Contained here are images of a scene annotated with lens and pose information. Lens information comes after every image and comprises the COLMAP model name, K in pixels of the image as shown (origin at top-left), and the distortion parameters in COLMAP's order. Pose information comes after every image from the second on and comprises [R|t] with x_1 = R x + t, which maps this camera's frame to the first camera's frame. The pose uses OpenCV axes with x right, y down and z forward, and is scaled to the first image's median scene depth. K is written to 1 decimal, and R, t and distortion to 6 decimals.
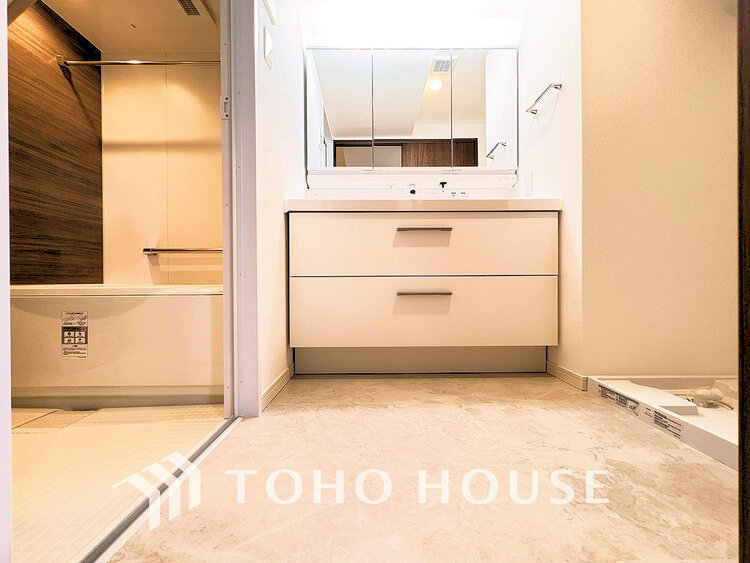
lens RADIAL K [[301.5, 0, 376.5], [0, 301.5, 281.4], [0, 0, 1]] dist [0.000529, 0.000362]
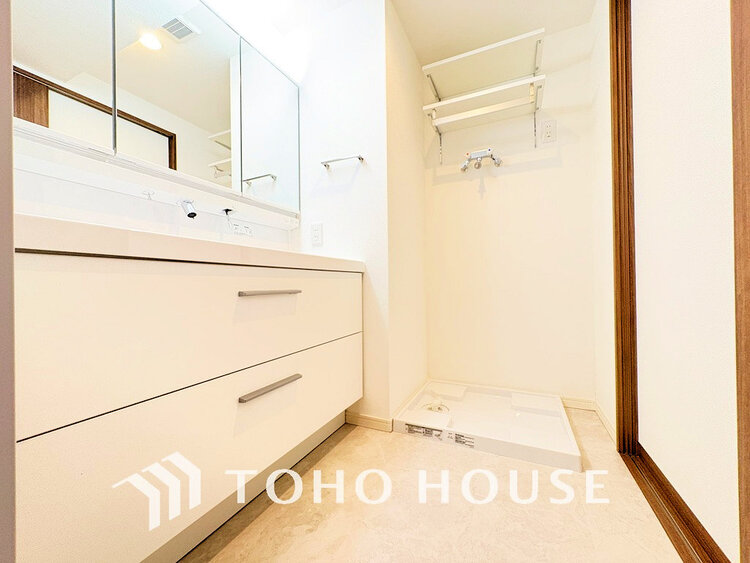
lens RADIAL K [[301.5, 0, 376.5], [0, 301.5, 281.4], [0, 0, 1]] dist [0.000529, 0.000362]
pose [[0.435279, 0.005681, 0.900278, -0.297742], [0.010527, 0.999880, -0.011400, -0.157253], [-0.900234, 0.014439, 0.435167, 0.402019]]
